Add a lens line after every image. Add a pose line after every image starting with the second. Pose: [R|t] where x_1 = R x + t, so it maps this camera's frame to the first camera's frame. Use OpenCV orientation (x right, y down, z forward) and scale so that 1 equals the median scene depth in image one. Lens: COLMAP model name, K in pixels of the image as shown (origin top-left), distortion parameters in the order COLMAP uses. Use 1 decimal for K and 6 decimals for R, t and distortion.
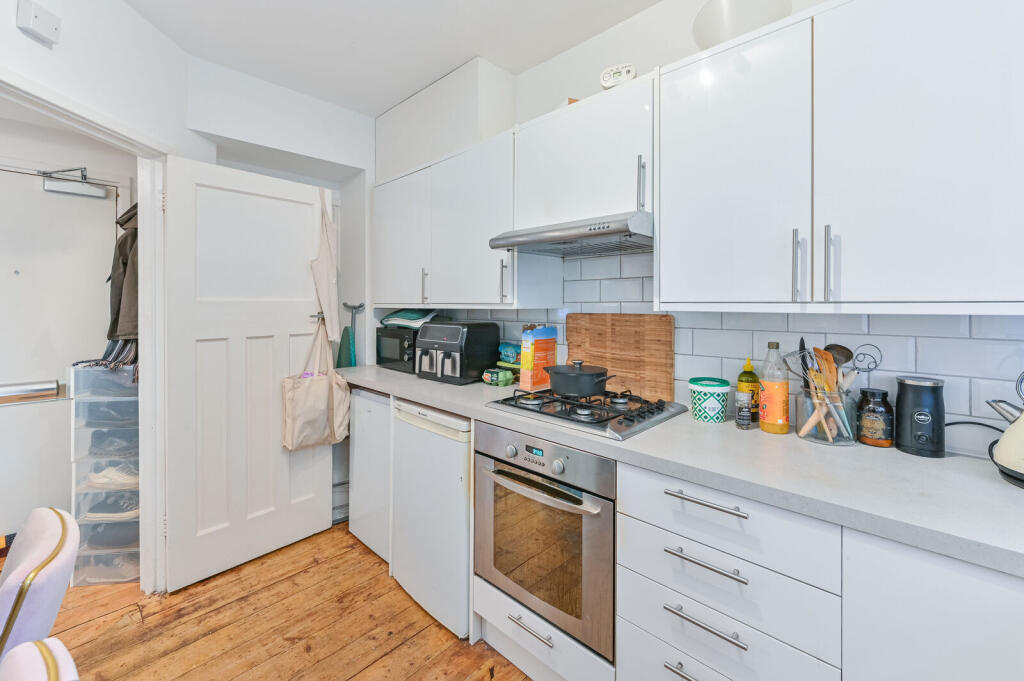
lens RADIAL K [[407.3, 0, 490.4], [0, 407.3, 300.8], [0, 0, 1]] dist [-0.001165, -0.000027]
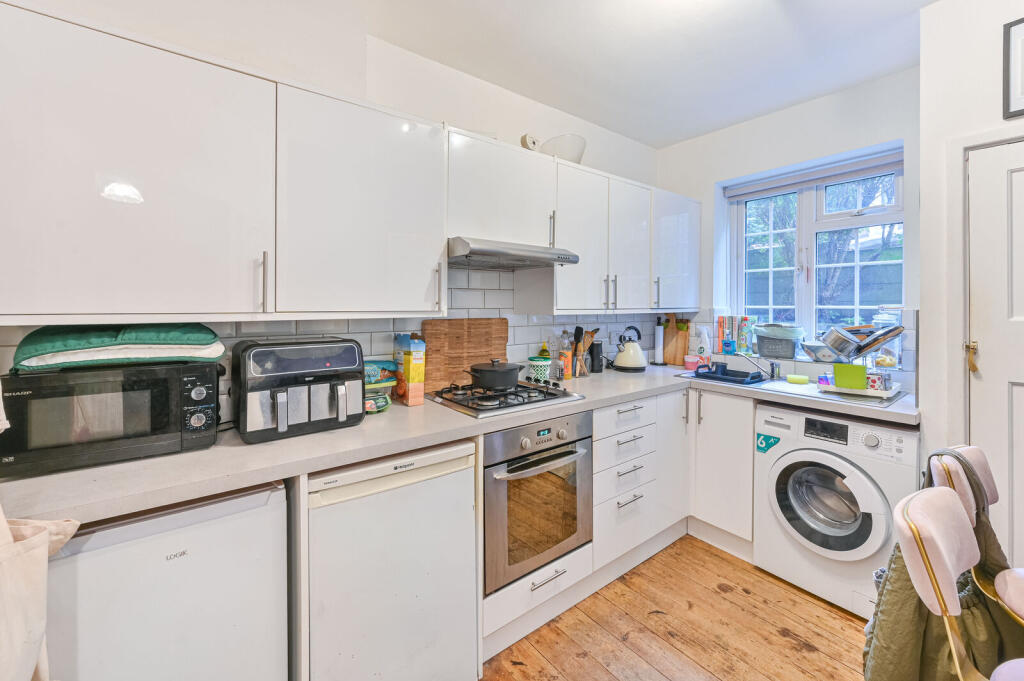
lens RADIAL K [[407.3, 0, 491.5], [0, 407.3, 312.6], [0, 0, 1]] dist [-0.001165, -0.000027]
pose [[0.163297, -0.006748, 0.986554, -0.961435], [-0.001168, 0.999975, 0.007034, 0.005912], [-0.986576, -0.002301, 0.163285, 0.835300]]
